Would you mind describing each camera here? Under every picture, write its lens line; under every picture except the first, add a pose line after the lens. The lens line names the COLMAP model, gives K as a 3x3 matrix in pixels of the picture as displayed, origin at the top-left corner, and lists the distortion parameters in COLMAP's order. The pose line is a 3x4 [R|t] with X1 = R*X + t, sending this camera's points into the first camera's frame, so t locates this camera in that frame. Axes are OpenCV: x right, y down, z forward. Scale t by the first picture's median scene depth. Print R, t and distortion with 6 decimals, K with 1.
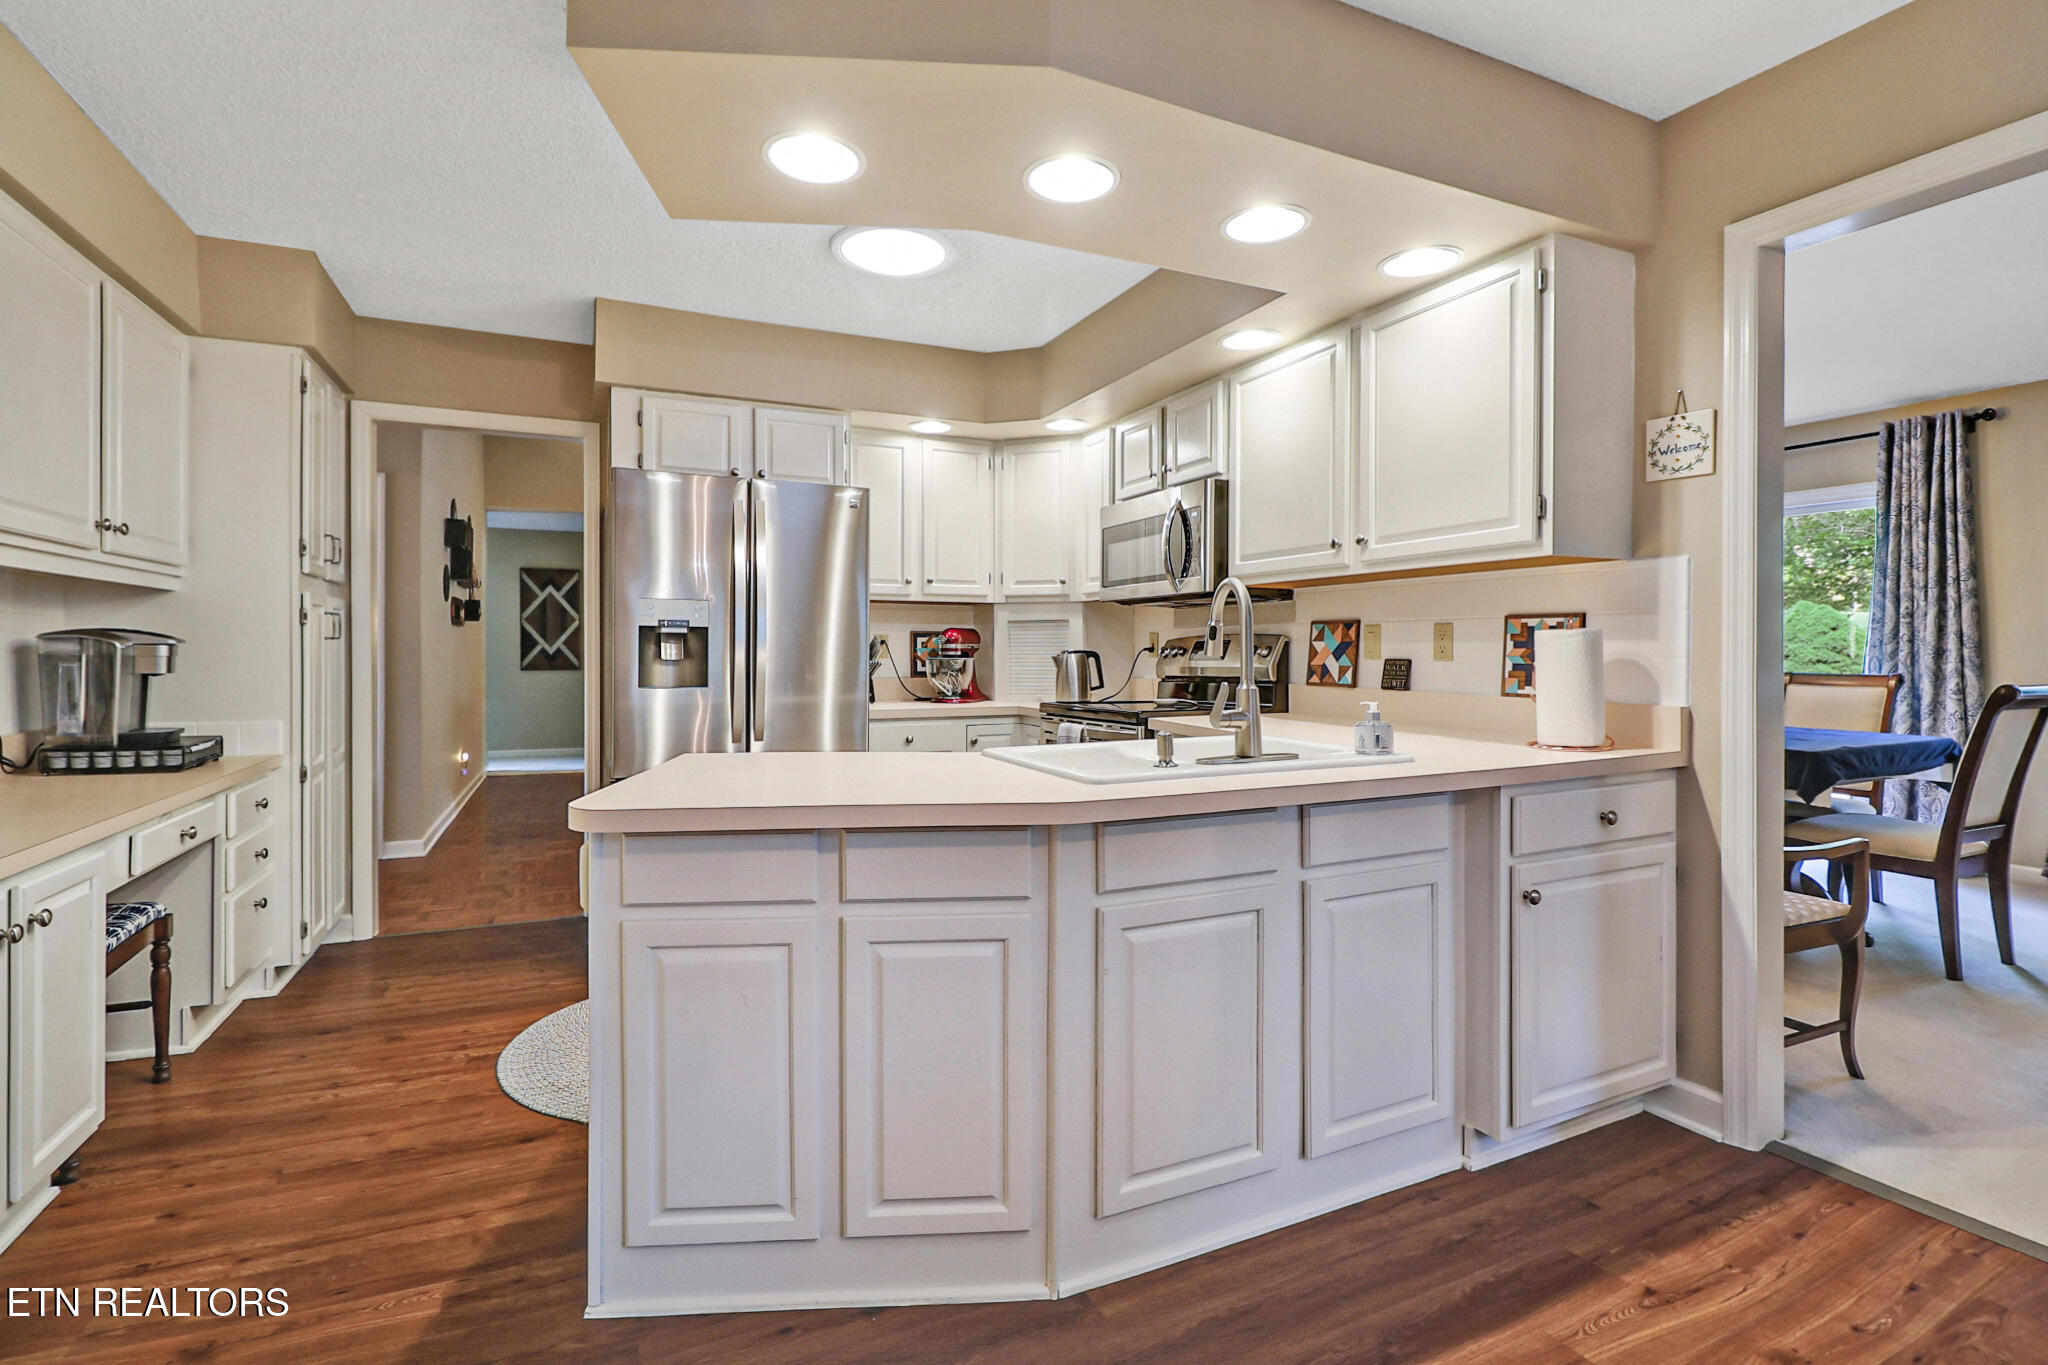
lens RADIAL K [[937.0, 0, 1011.3], [0, 937.0, 652.9], [0, 0, 1]] dist [-0.001965, -0.011575]
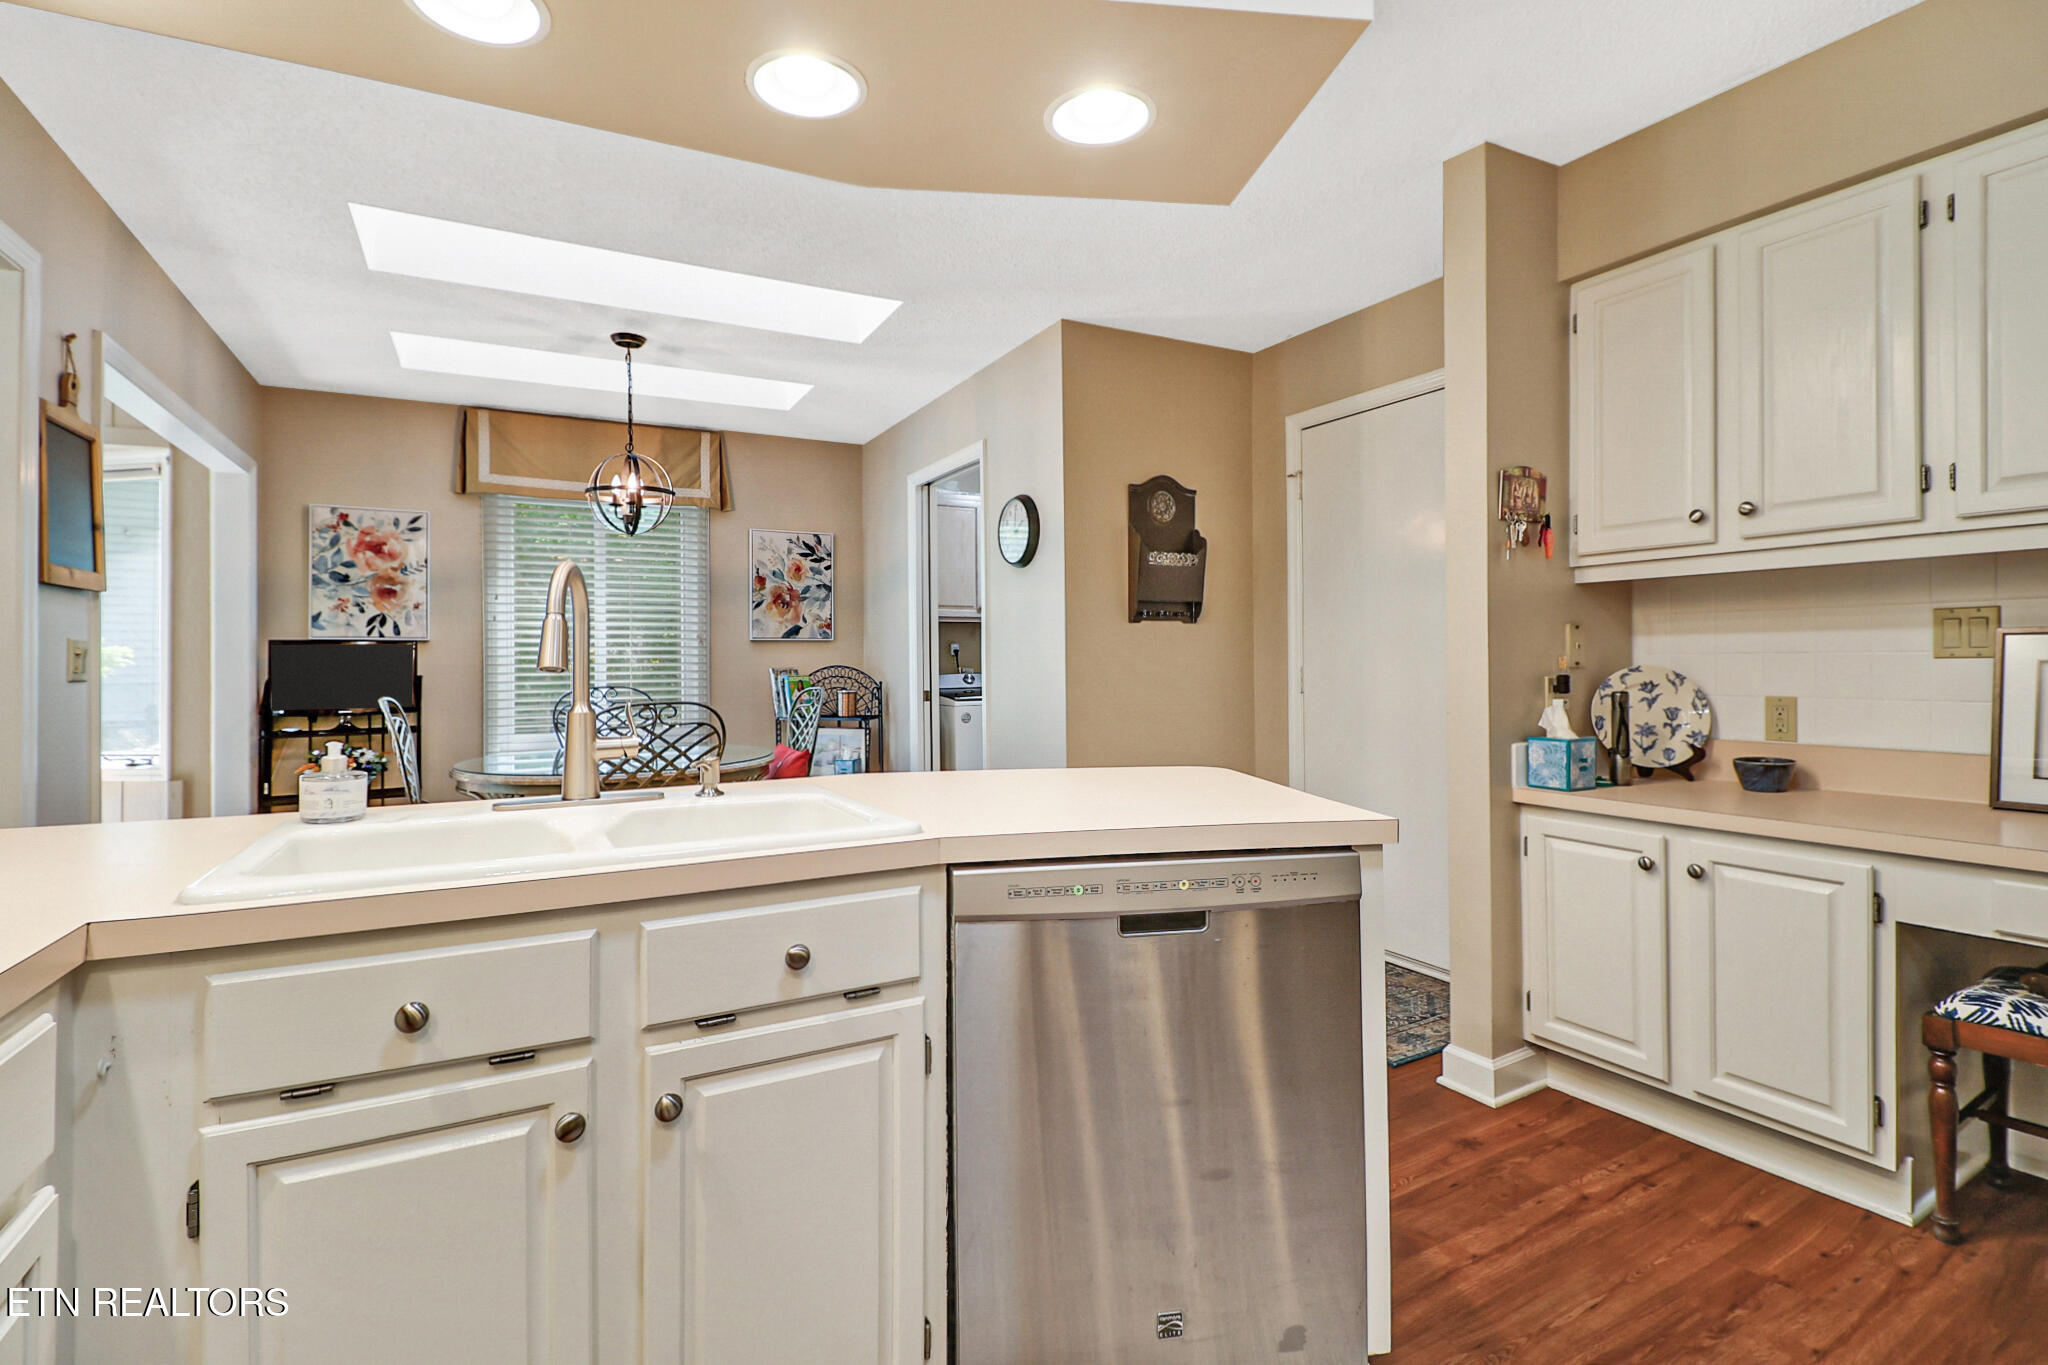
lens RADIAL K [[937.0, 0, 1011.3], [0, 937.0, 652.9], [0, 0, 1]] dist [-0.001965, -0.011575]
pose [[-0.997158, -0.000526, -0.075335, -0.053170], [0.000061, 0.999970, -0.007785, 0.010756], [0.075337, -0.007767, -0.997128, 1.882957]]
